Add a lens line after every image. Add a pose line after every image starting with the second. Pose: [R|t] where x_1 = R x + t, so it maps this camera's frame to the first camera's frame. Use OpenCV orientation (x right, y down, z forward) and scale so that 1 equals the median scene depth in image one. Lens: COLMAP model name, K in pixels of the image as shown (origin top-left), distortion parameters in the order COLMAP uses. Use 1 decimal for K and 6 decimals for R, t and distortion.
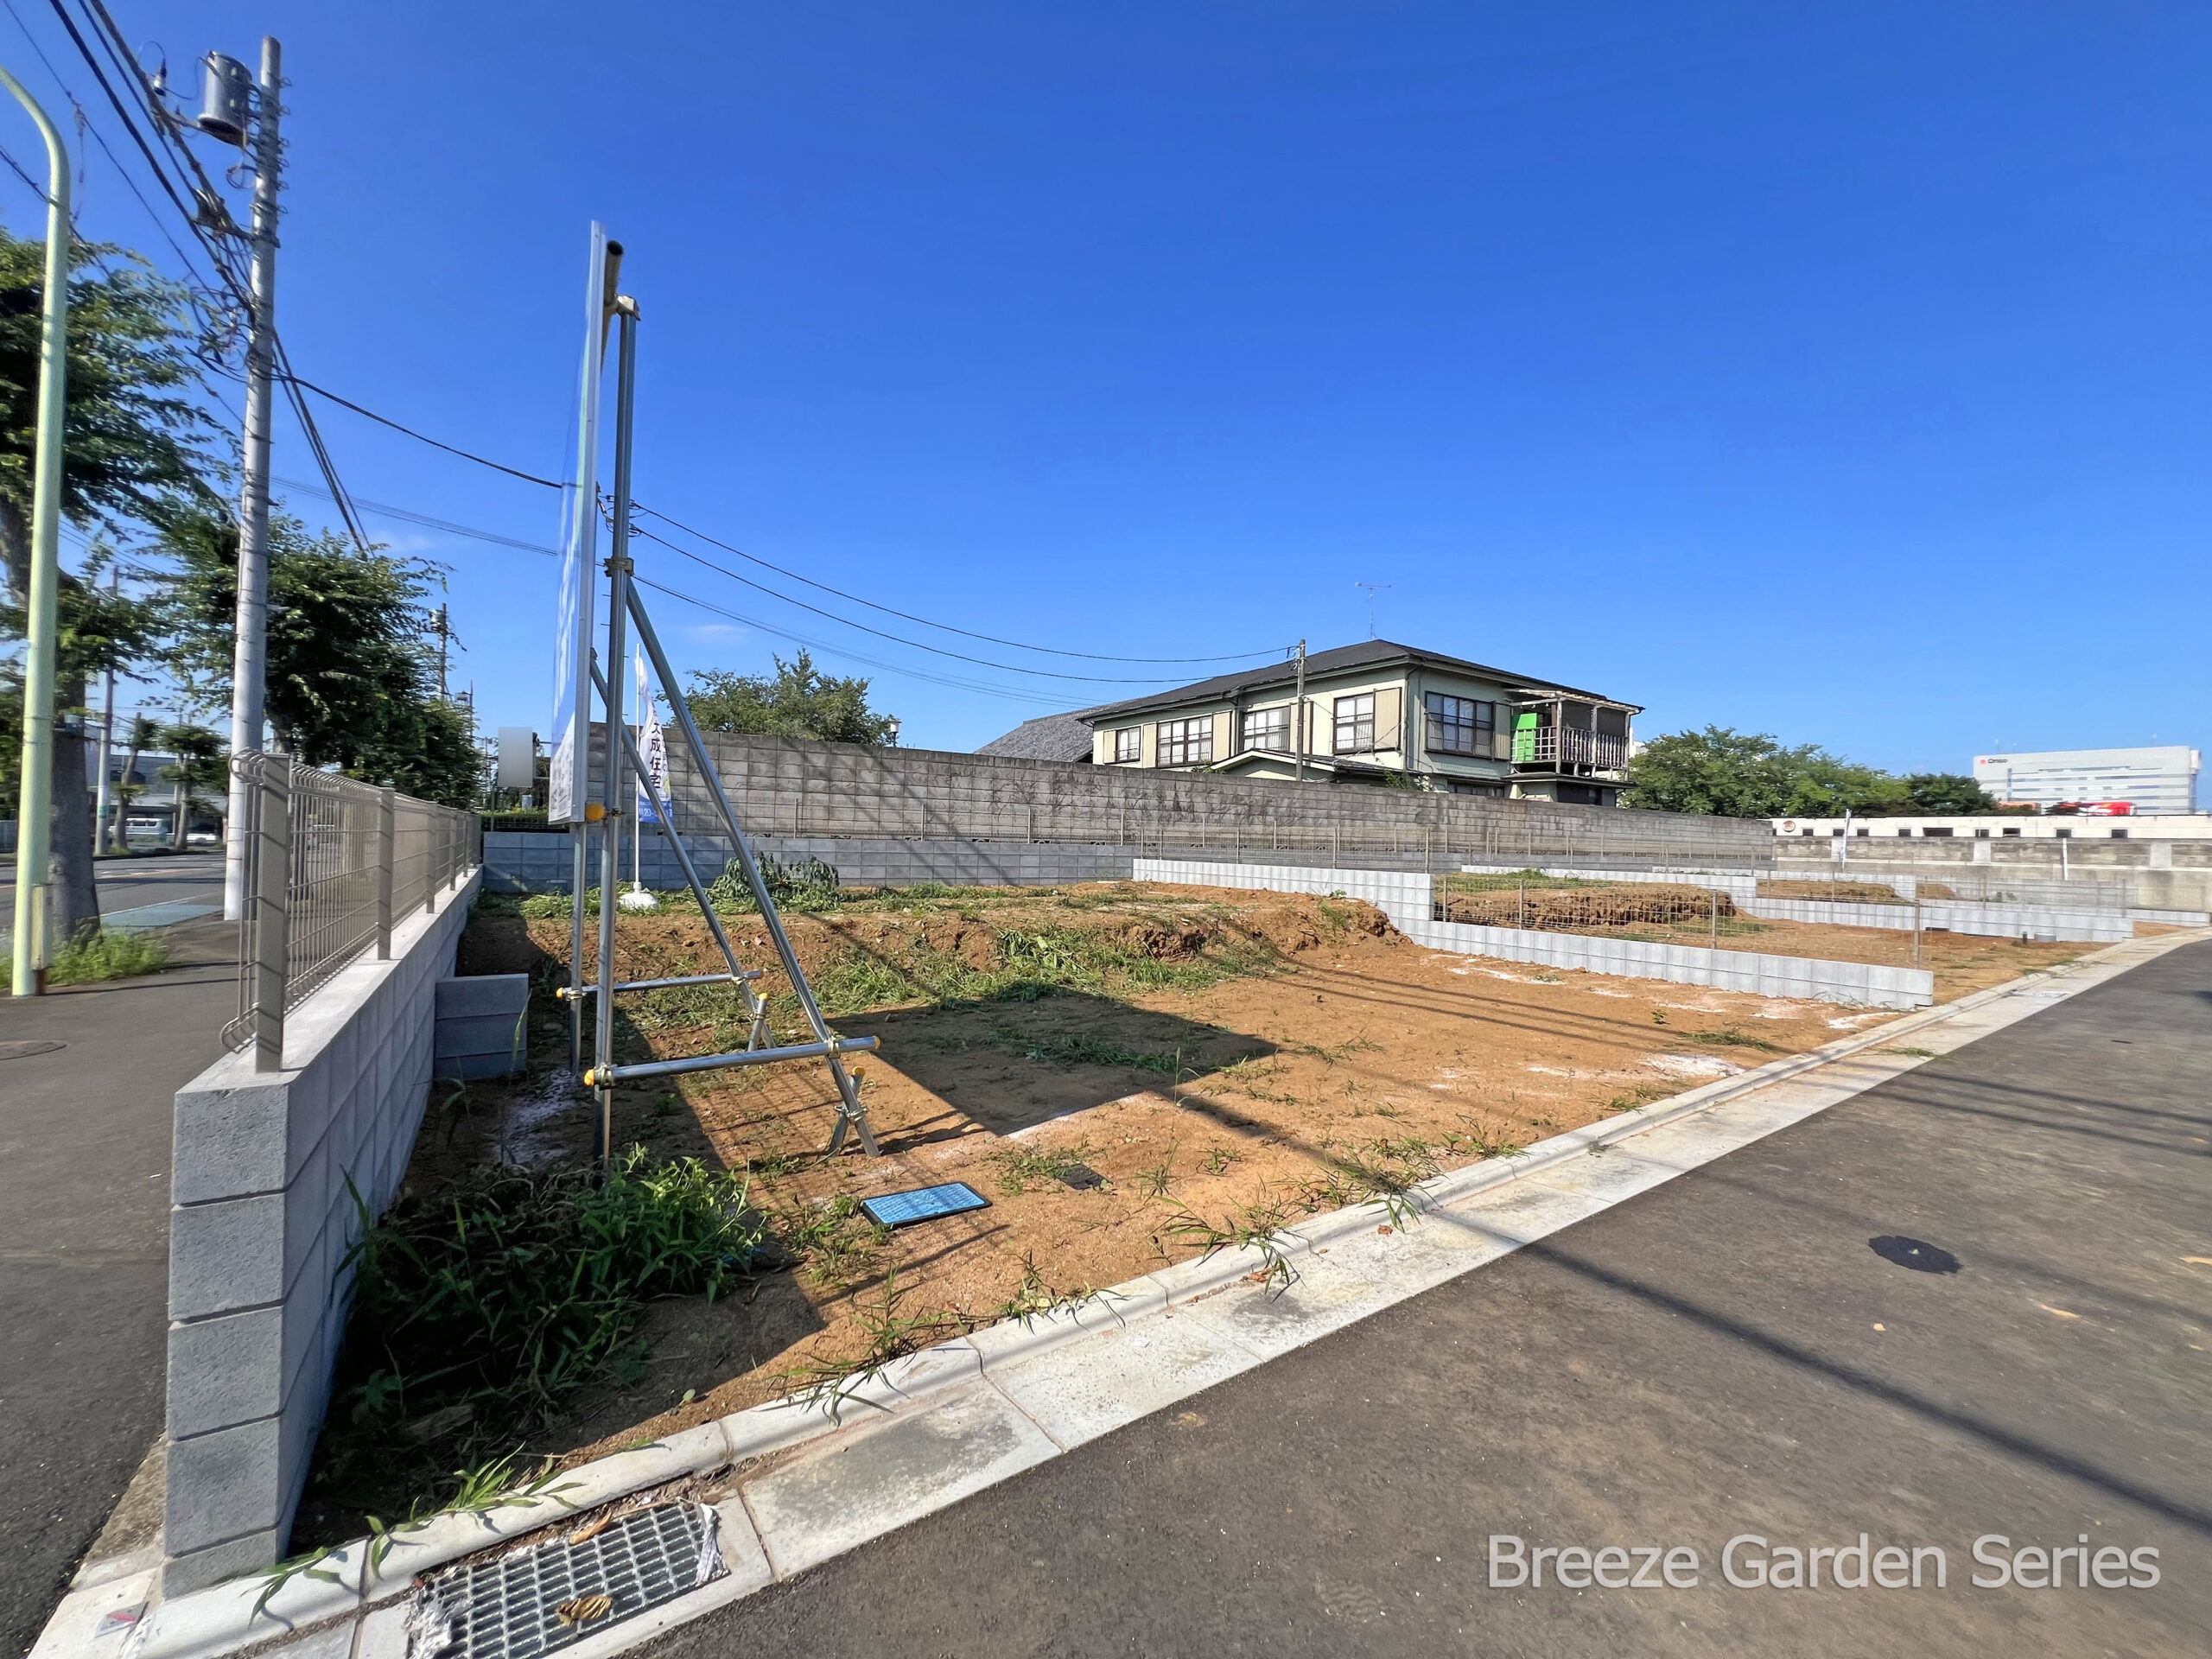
lens RADIAL K [[881.3, 0, 1097.6], [0, 881.3, 836.1], [0, 0, 1]] dist [-0.003578, 0.000938]
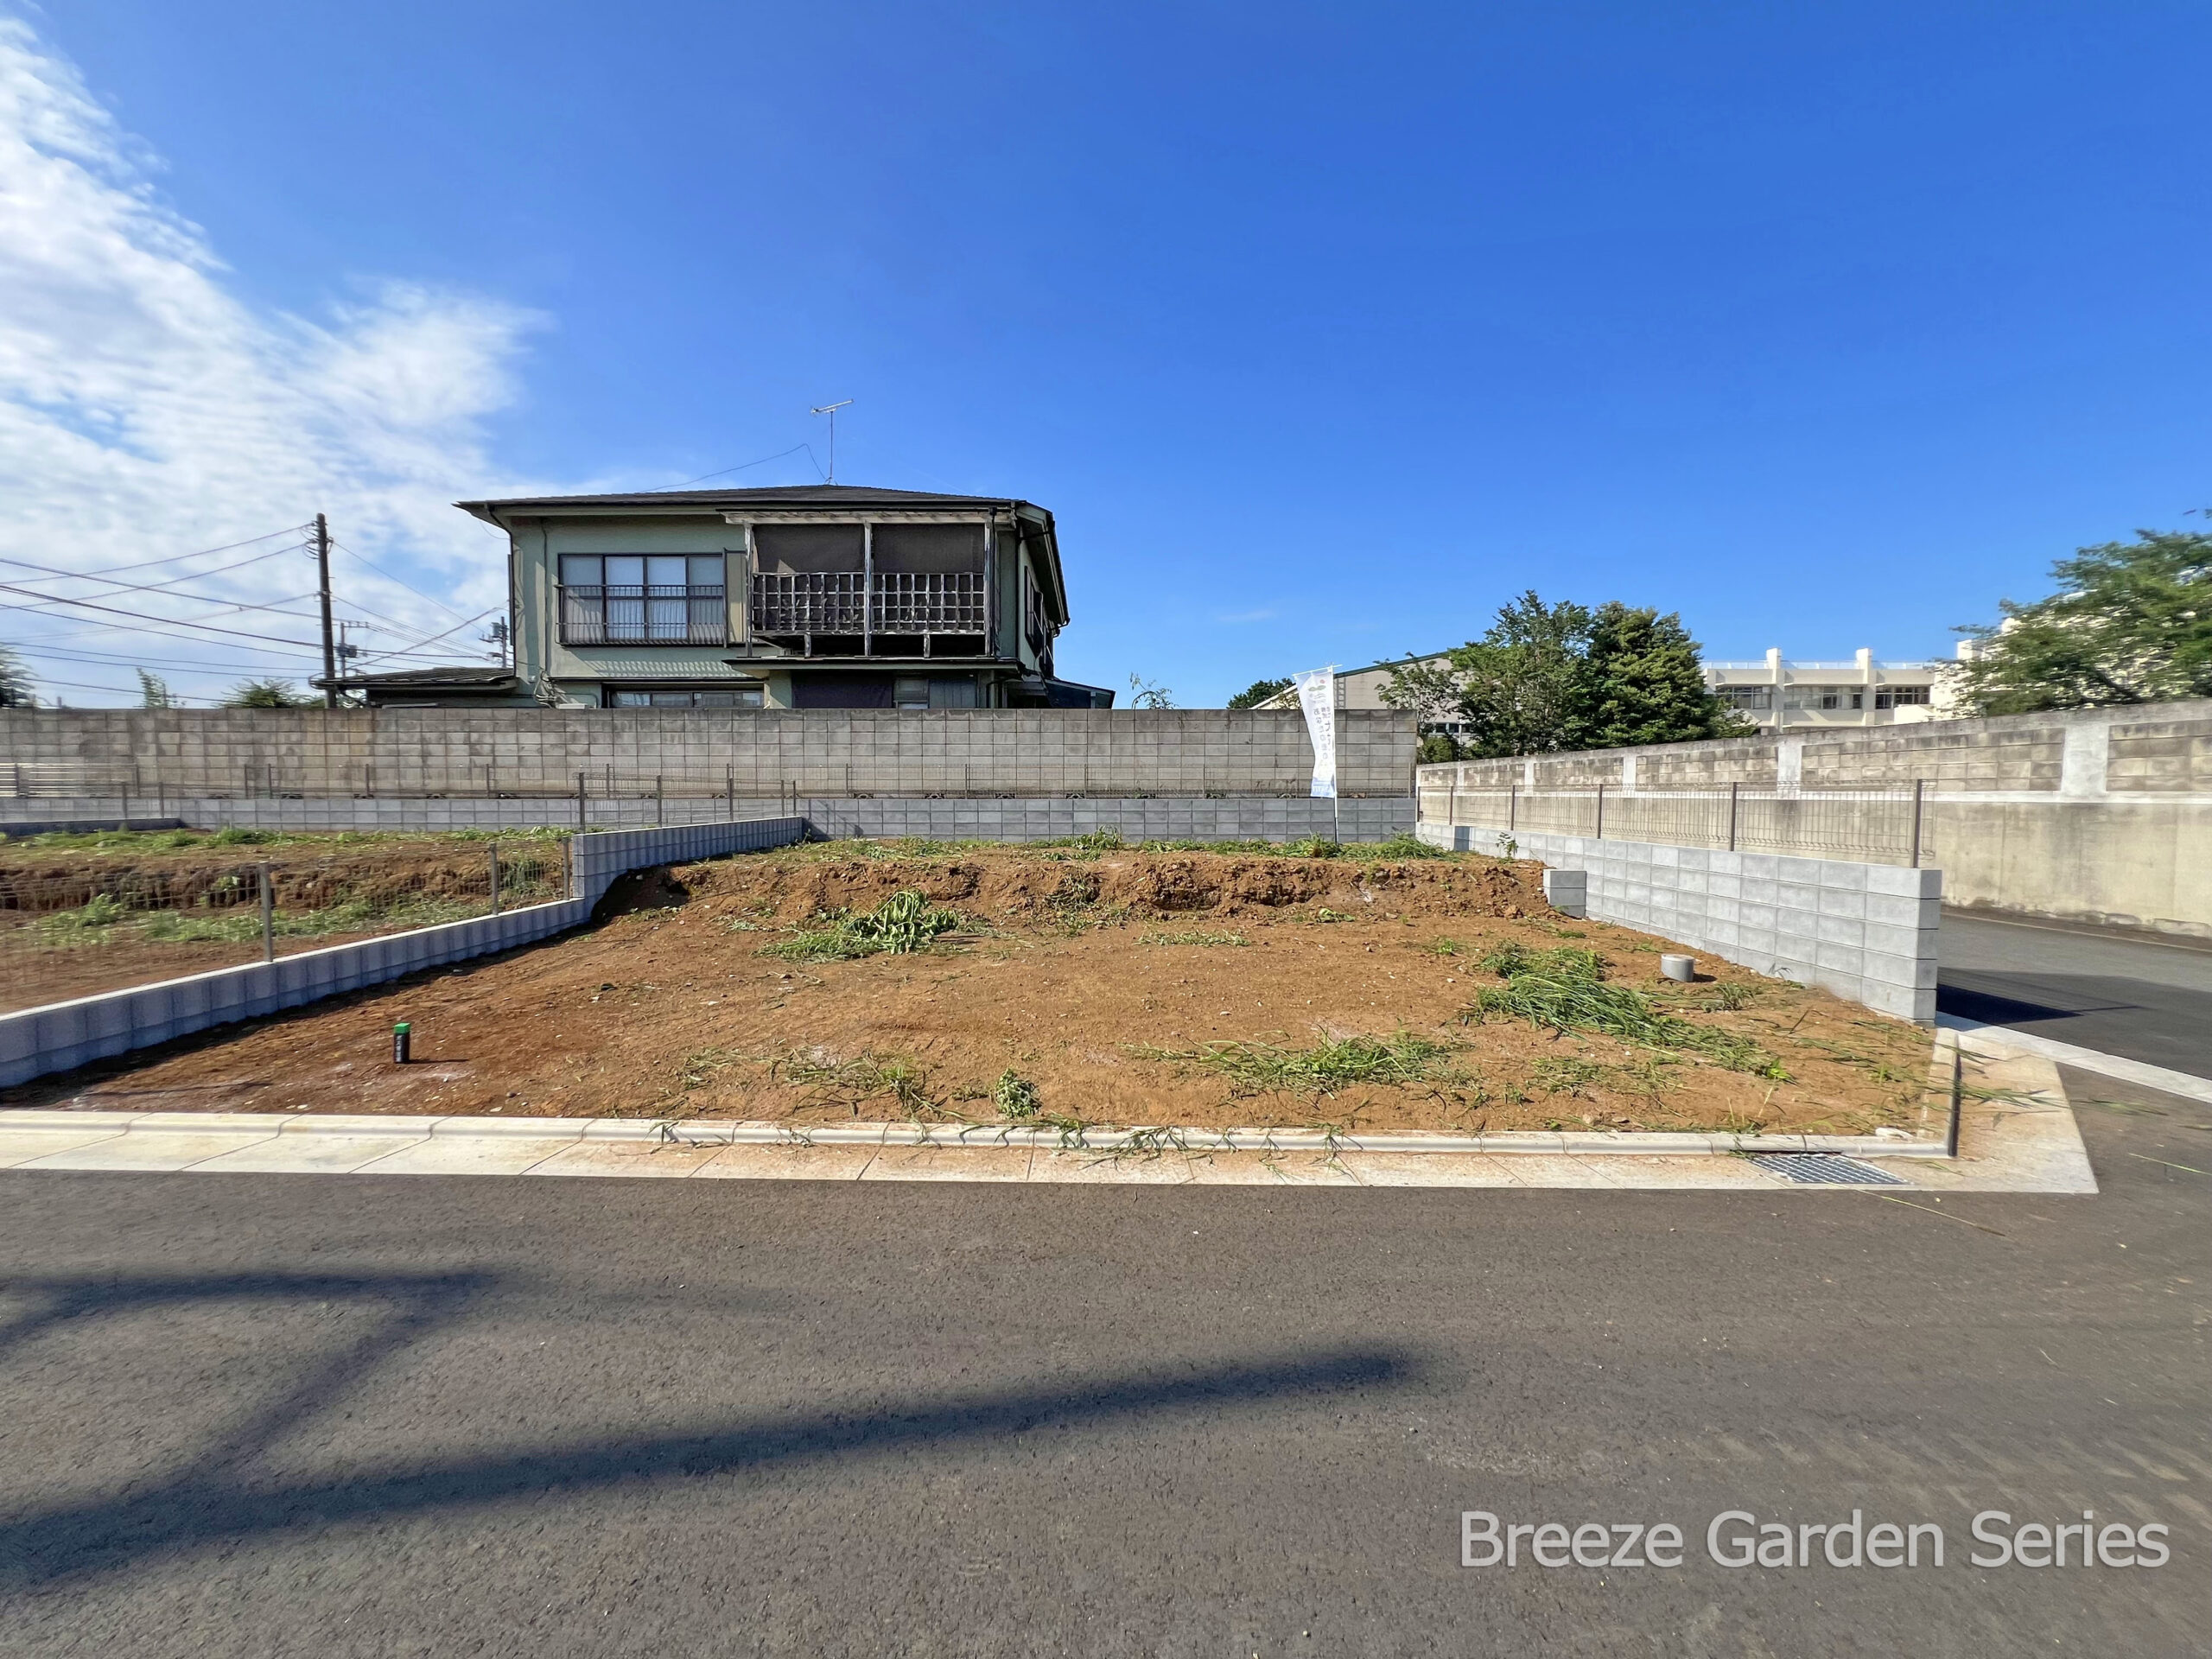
lens RADIAL K [[881.3, 0, 1101.1], [0, 881.3, 833.7], [0, 0, 1]] dist [-0.003578, 0.000938]
pose [[0.830533, 0.001690, -0.556967, 1.655930], [0.024523, 0.998915, 0.039599, 0.044340], [0.556429, -0.046547, 0.829590, 1.029642]]
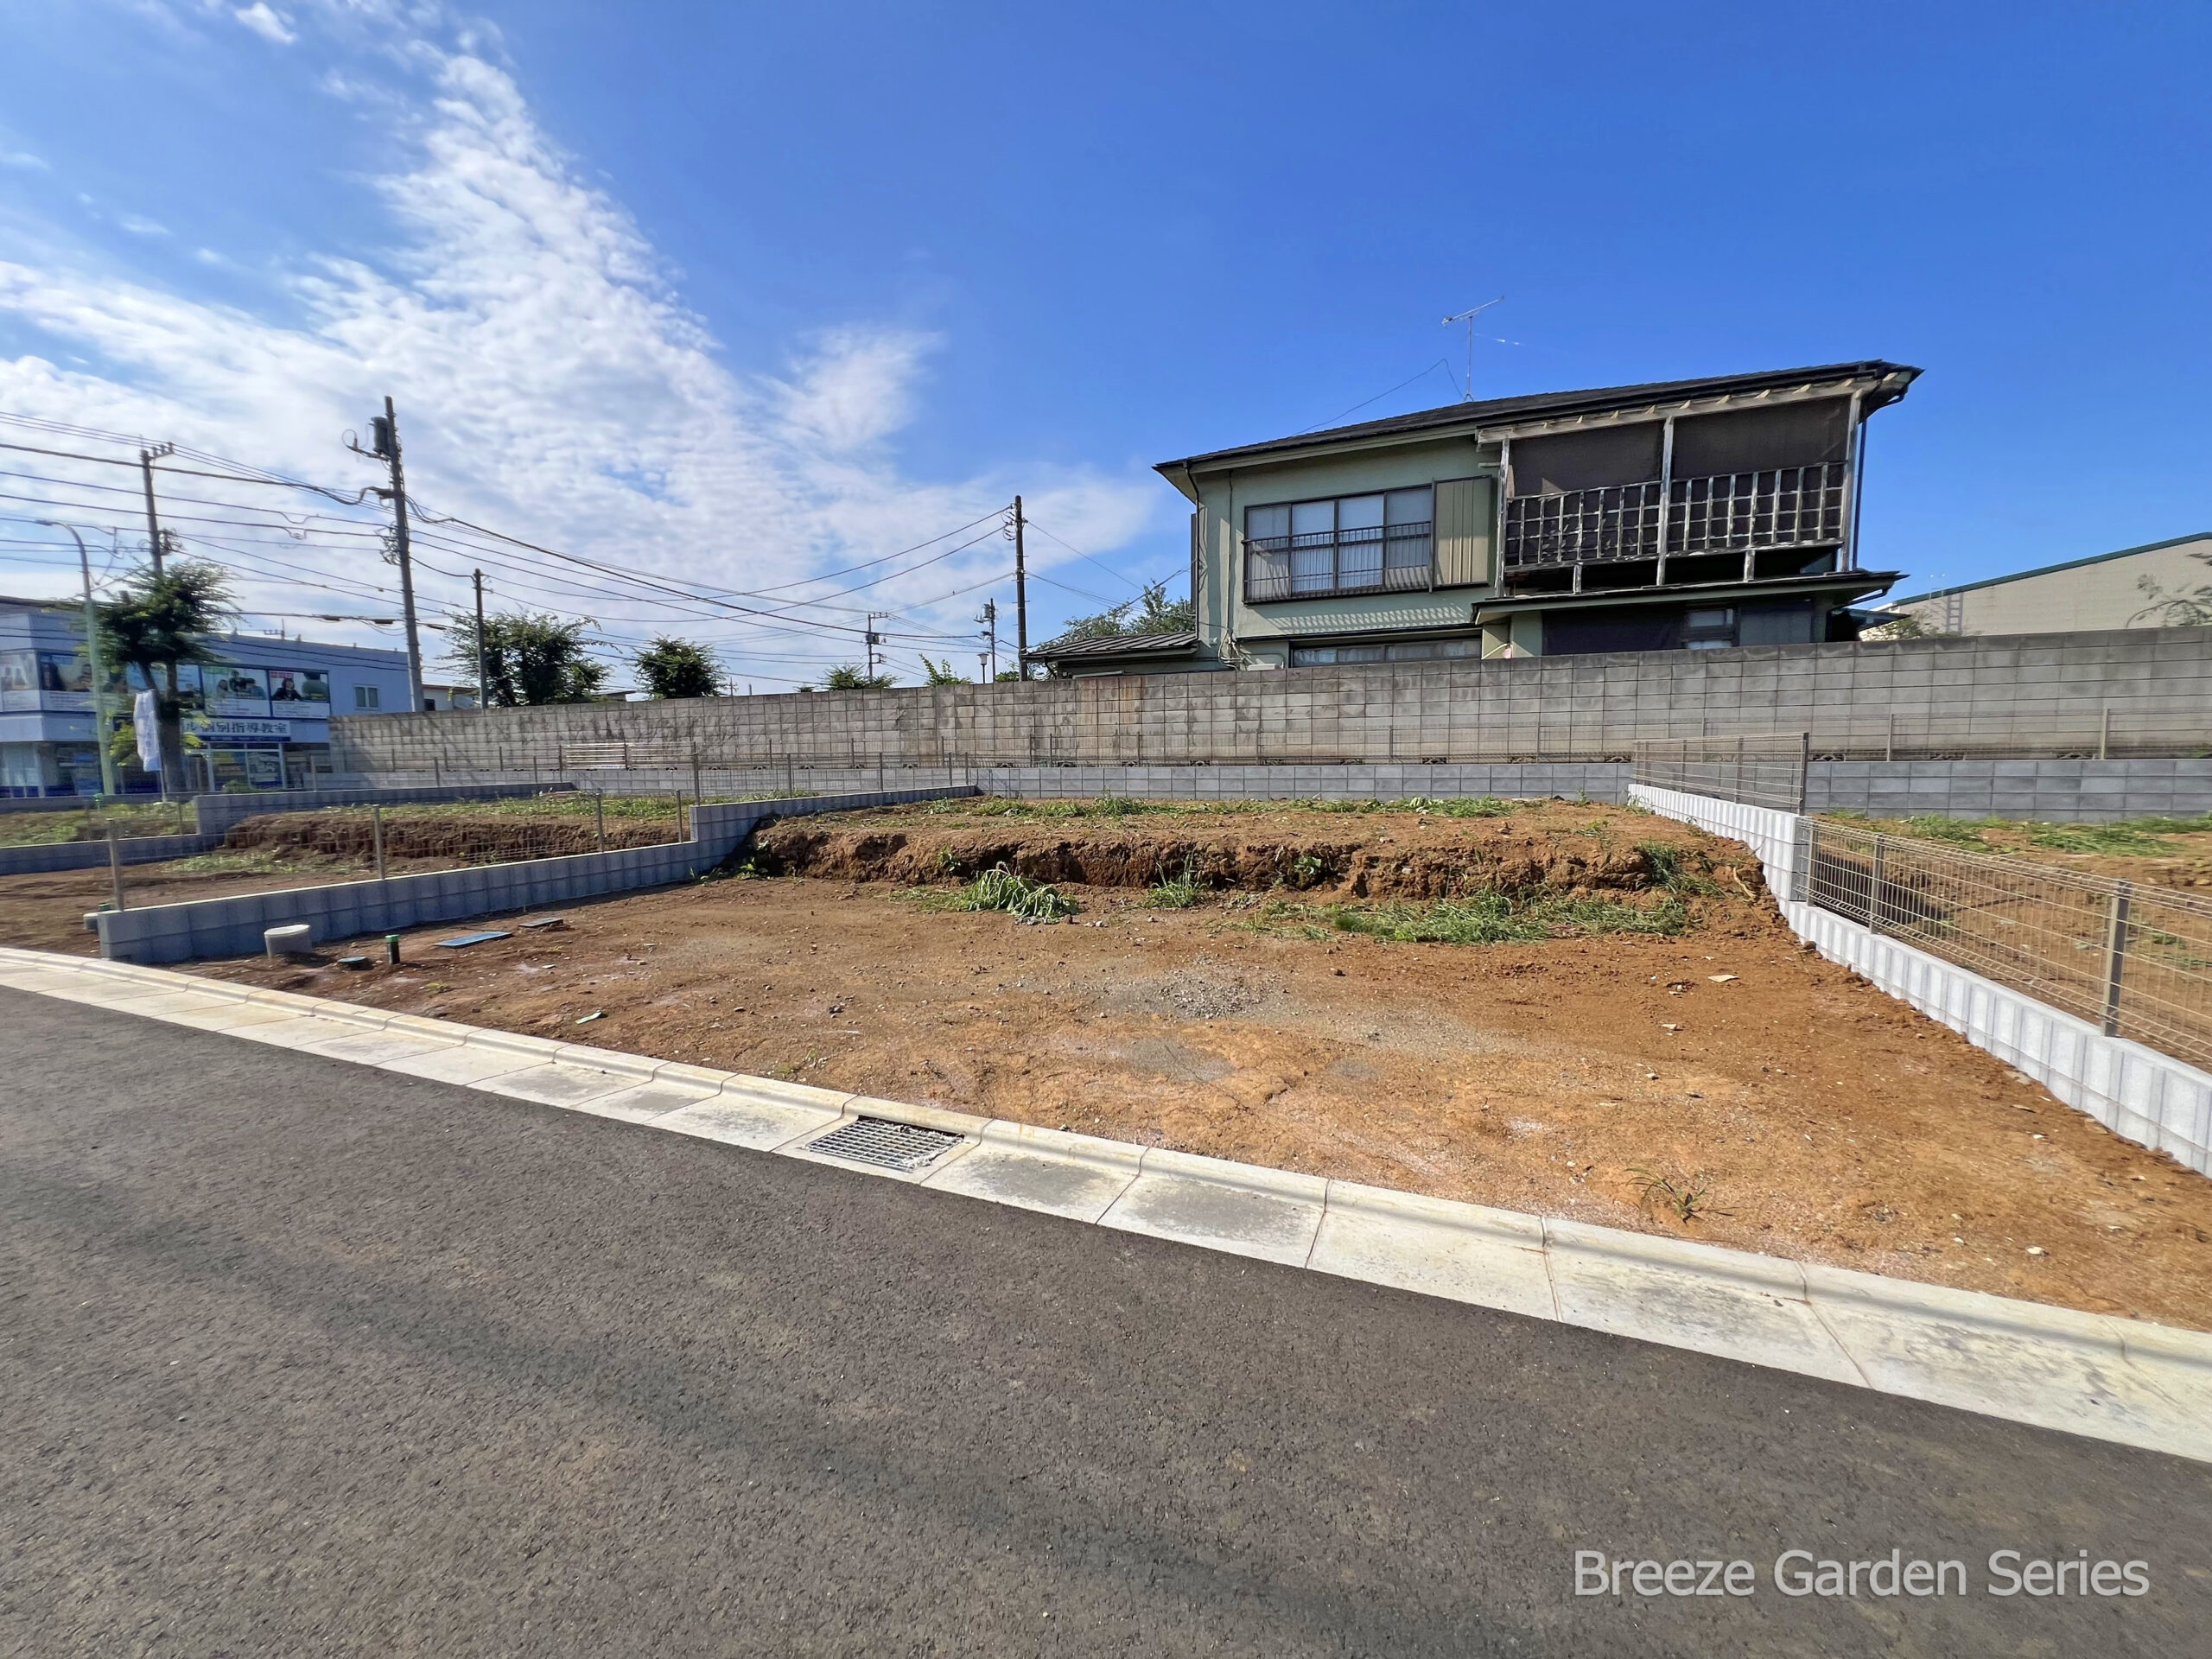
lens RADIAL K [[881.3, 0, 1099.8], [0, 881.3, 834.2], [0, 0, 1]] dist [-0.003578, 0.000938]
pose [[0.558074, 0.042940, -0.828680, 1.301660], [0.032877, 0.996732, 0.073789, 0.028983], [0.829140, -0.068424, 0.554838, 0.843530]]
